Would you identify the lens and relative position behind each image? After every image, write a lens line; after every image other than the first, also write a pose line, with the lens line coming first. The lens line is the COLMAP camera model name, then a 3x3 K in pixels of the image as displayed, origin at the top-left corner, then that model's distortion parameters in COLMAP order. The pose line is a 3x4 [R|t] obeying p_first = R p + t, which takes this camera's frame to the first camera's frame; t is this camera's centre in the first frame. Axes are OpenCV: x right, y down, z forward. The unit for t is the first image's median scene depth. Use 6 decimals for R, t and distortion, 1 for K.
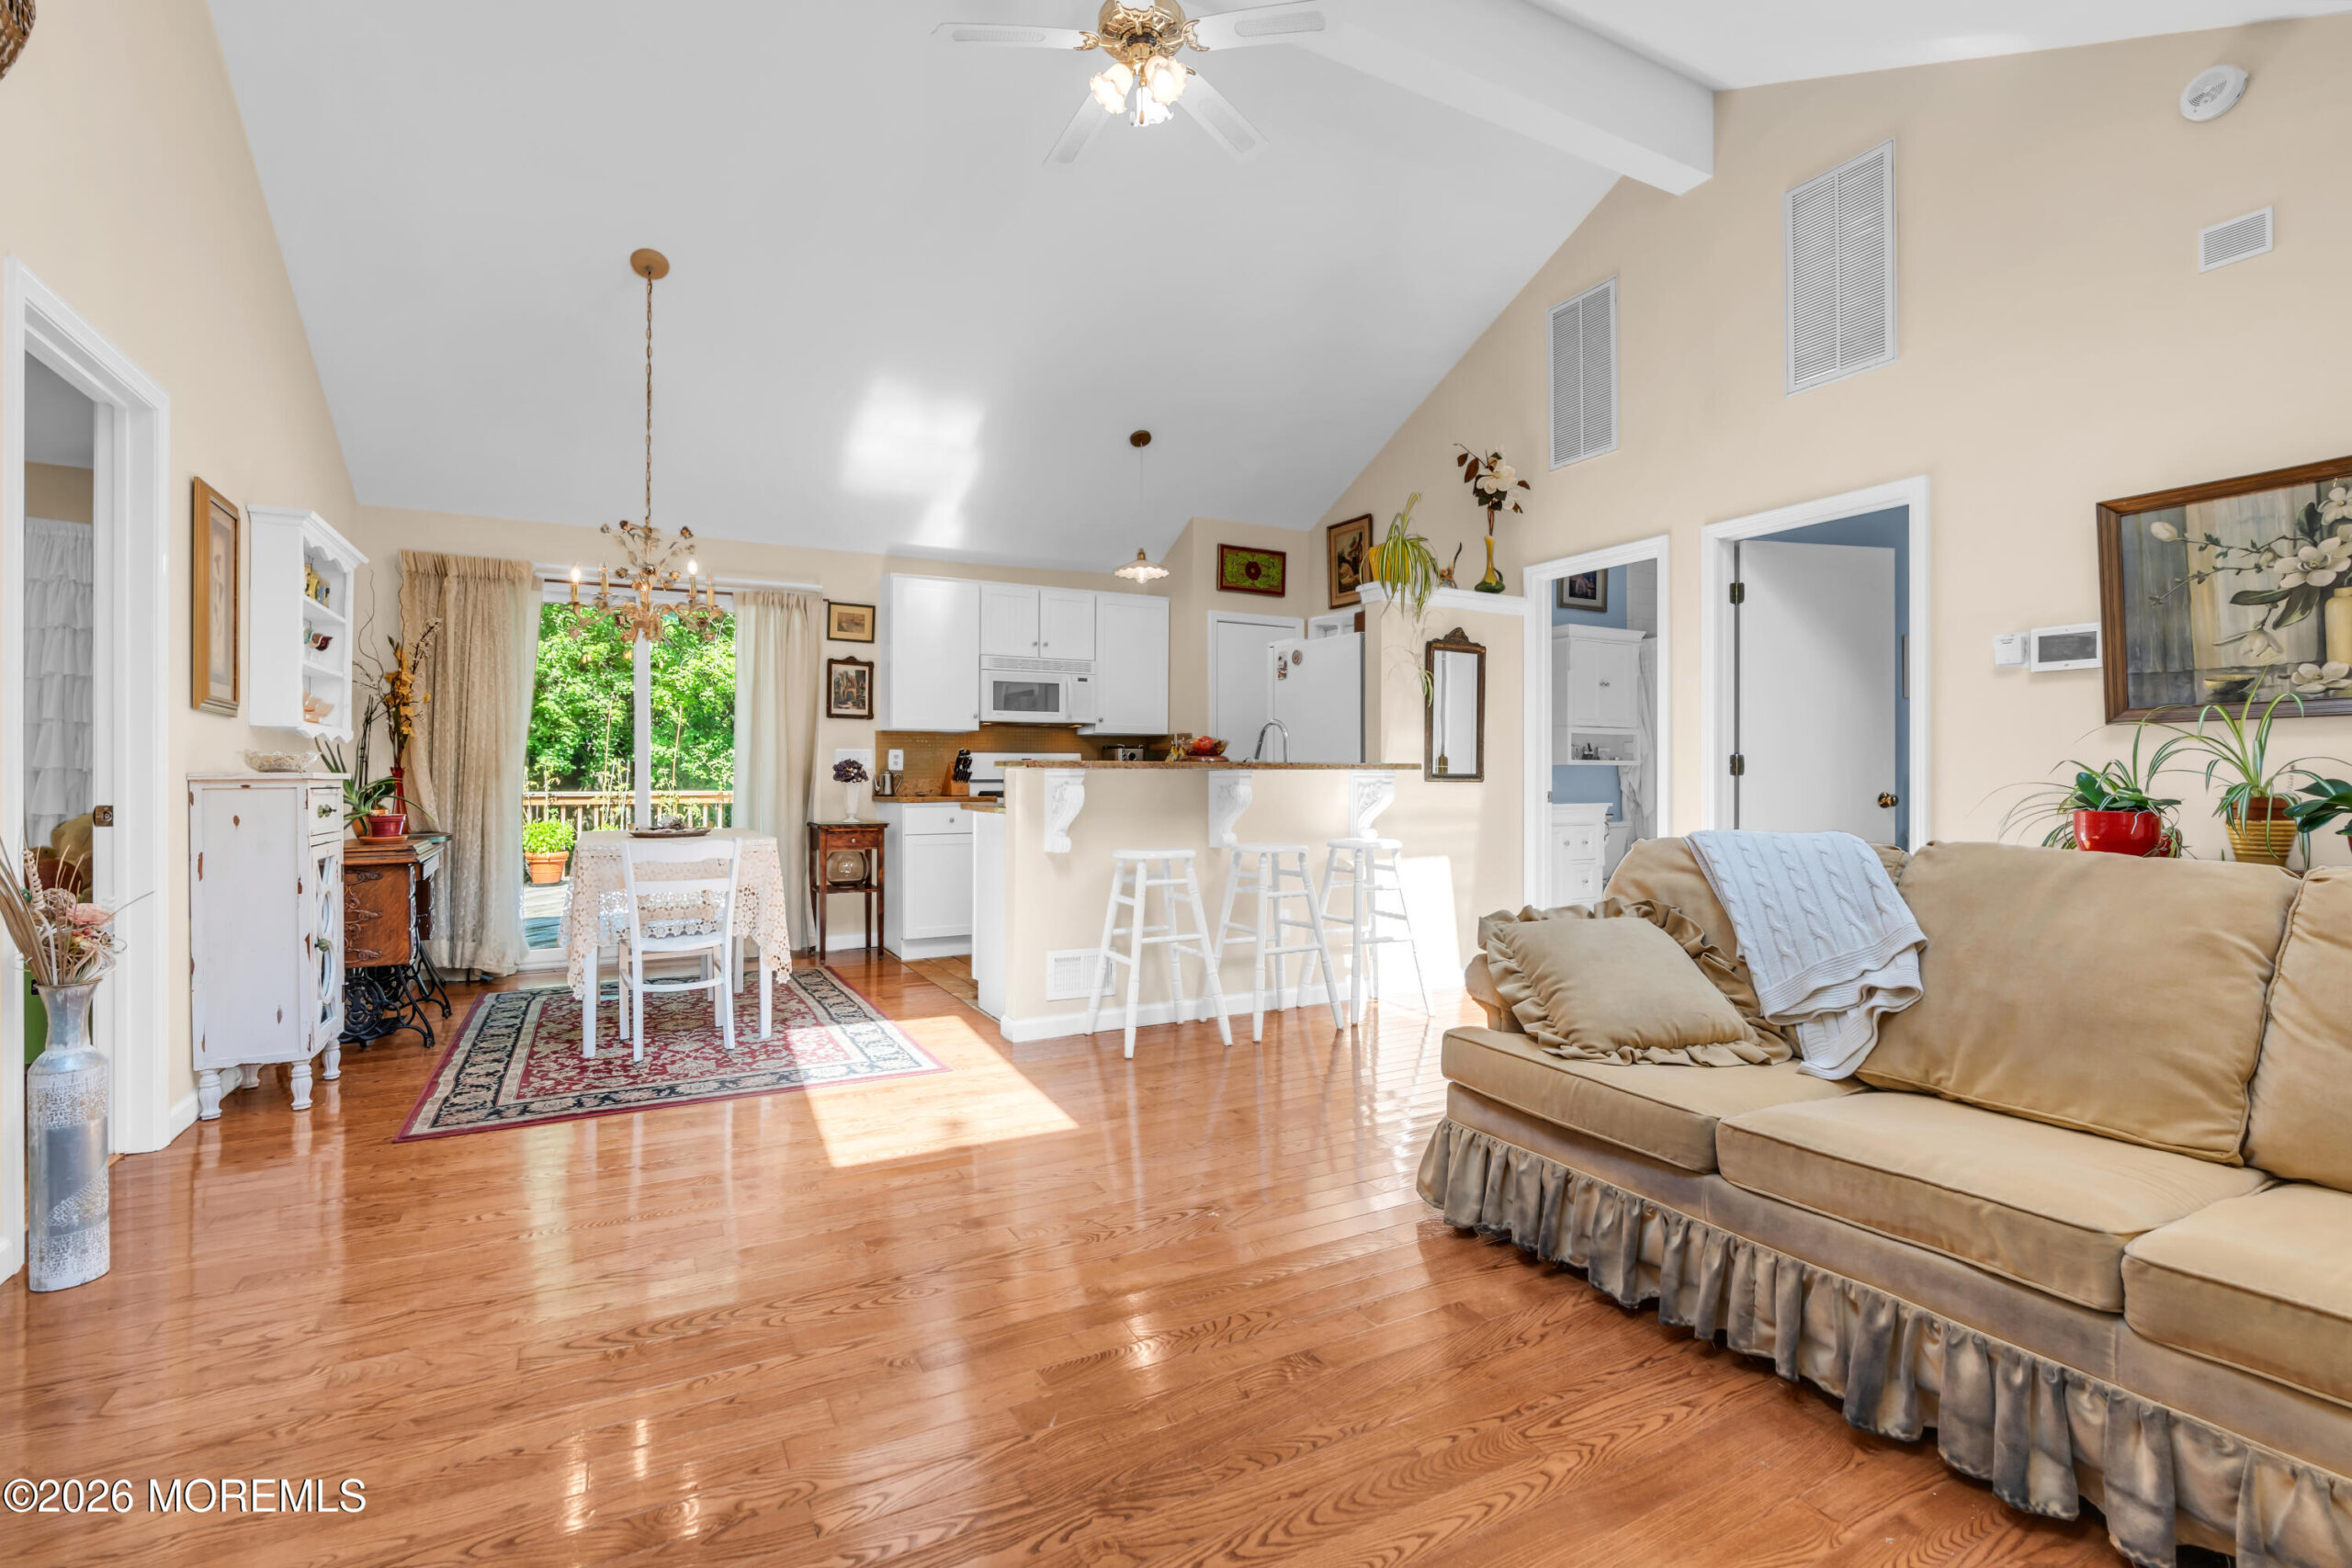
lens RADIAL K [[1052.2, 0, 1176.2], [0, 1052.2, 777.7], [0, 0, 1]] dist [-0.020885, 0.008503]
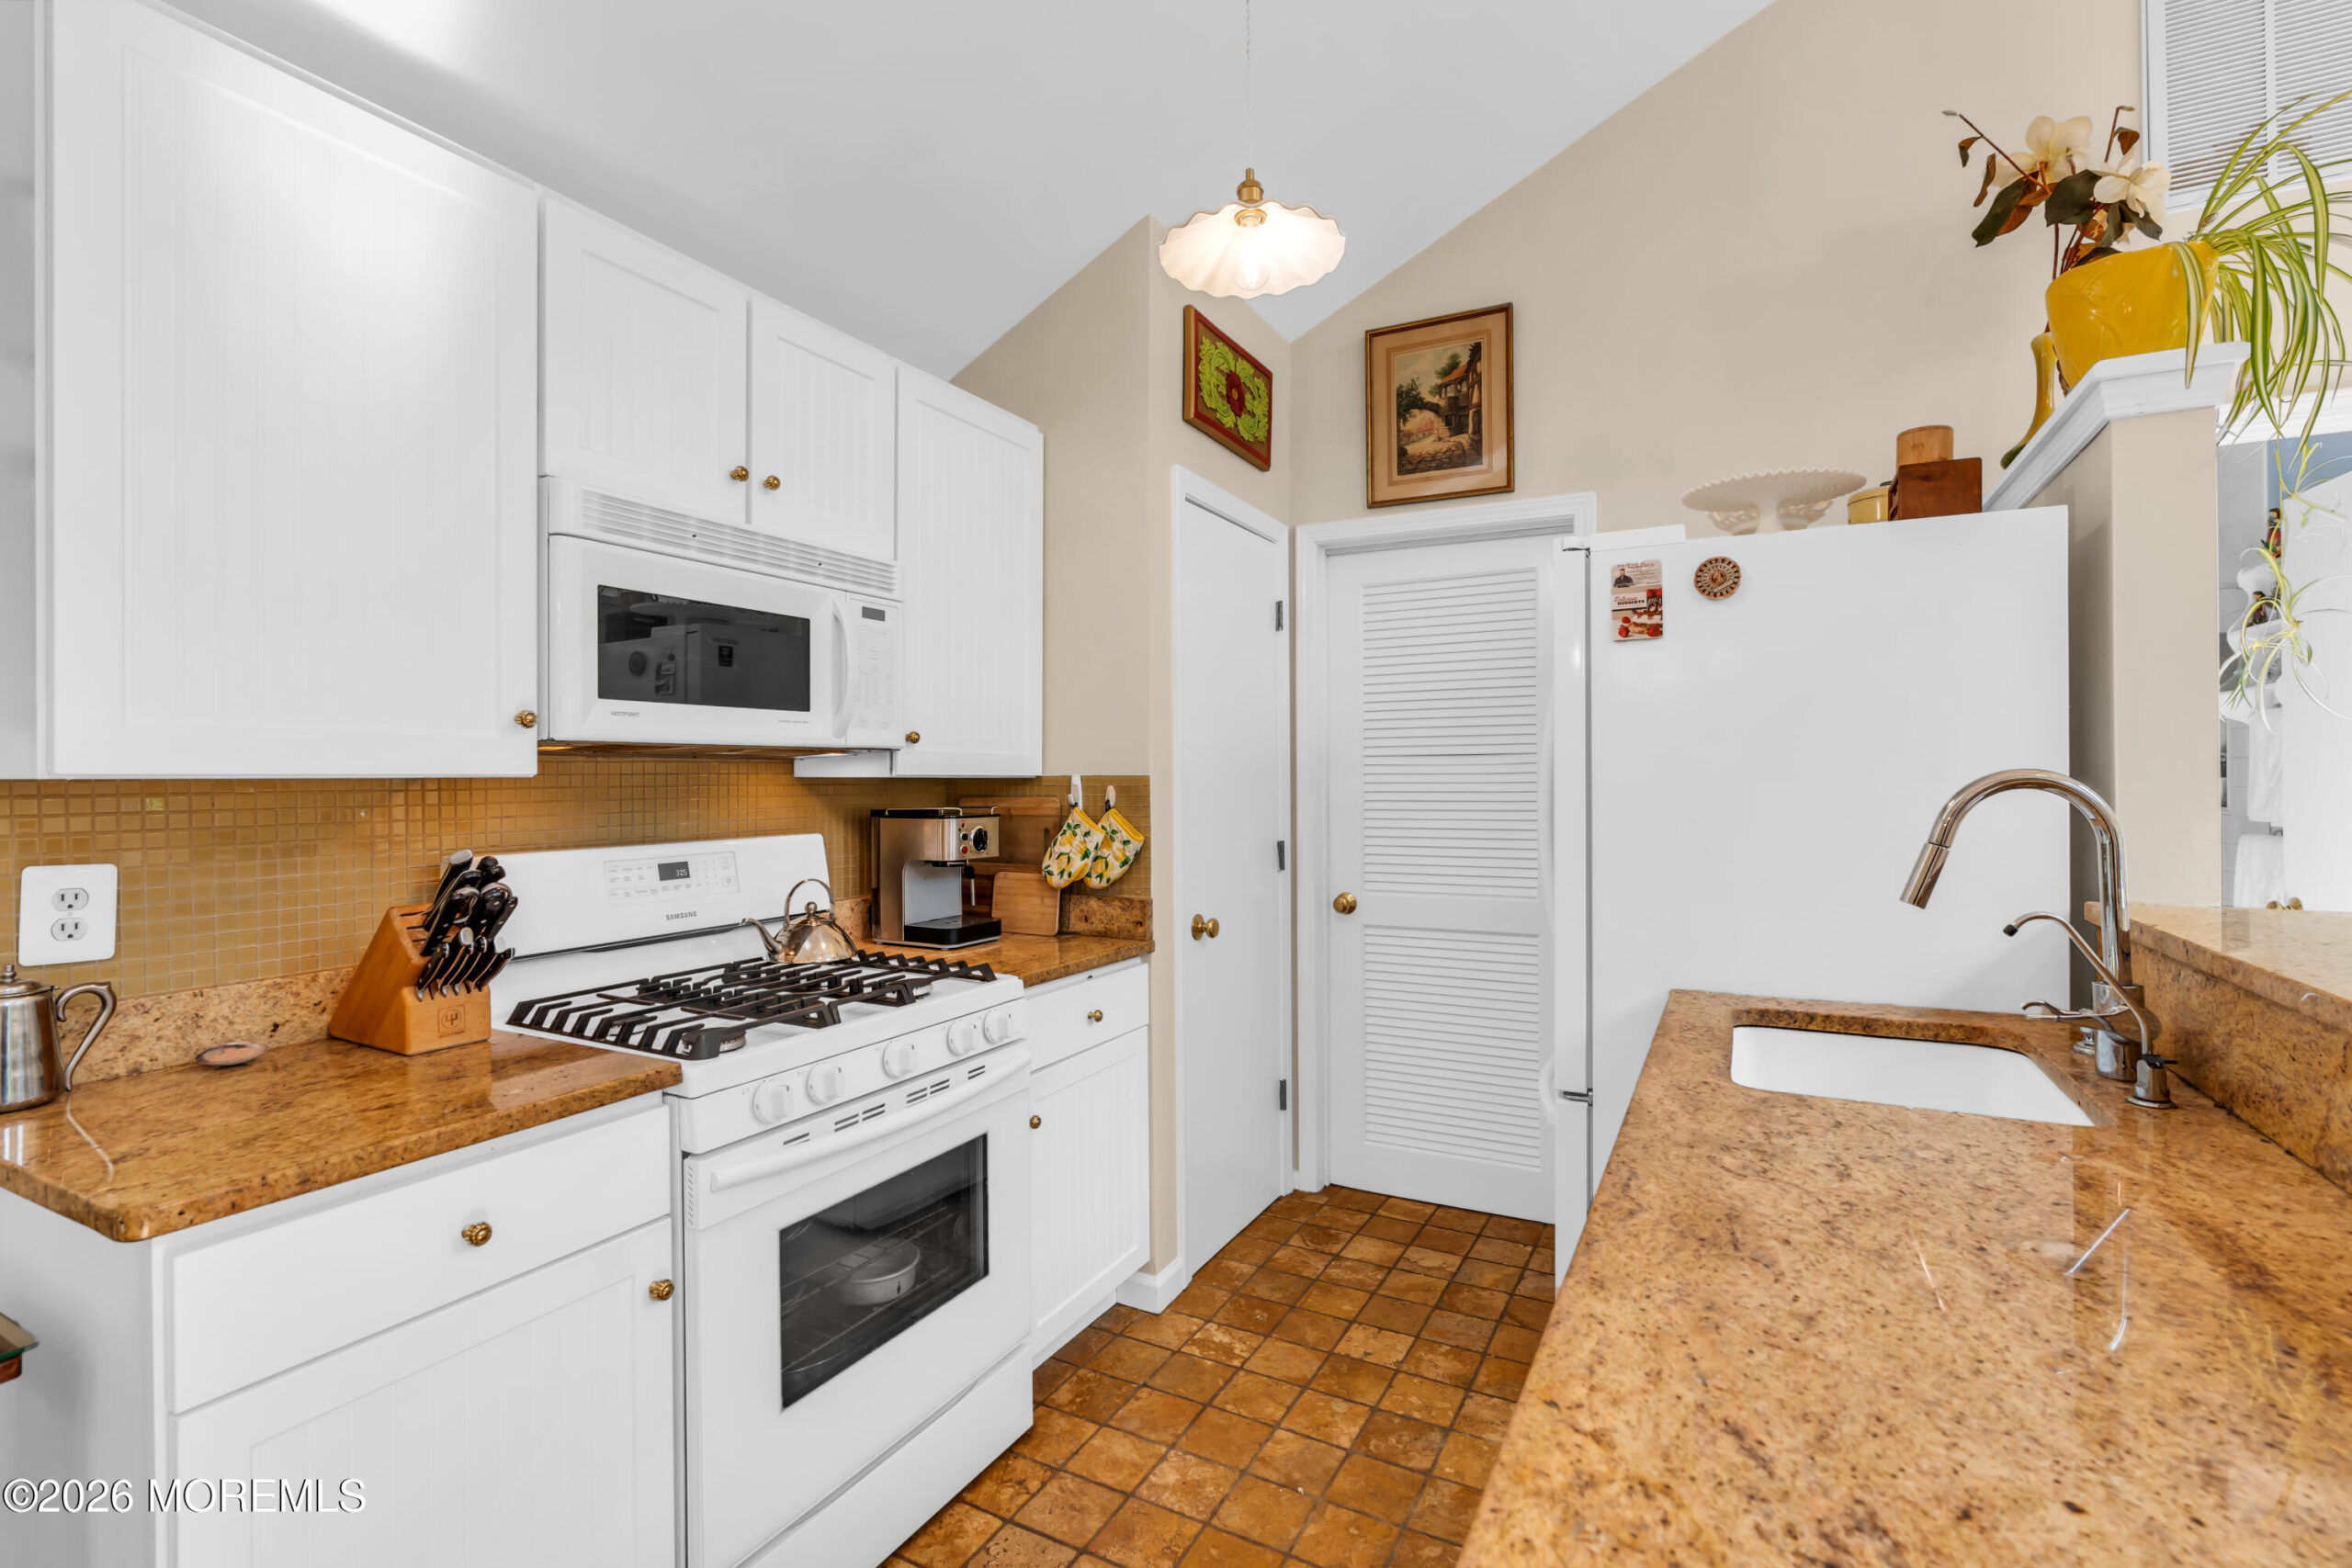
lens RADIAL K [[1052.2, 0, 1176.2], [0, 1052.2, 777.7], [0, 0, 1]] dist [-0.020885, 0.008503]
pose [[0.834924, -0.004608, 0.550346, -0.204390], [0.006342, 0.999979, -0.001249, -0.044786], [-0.550329, 0.004533, 0.834935, 0.733324]]
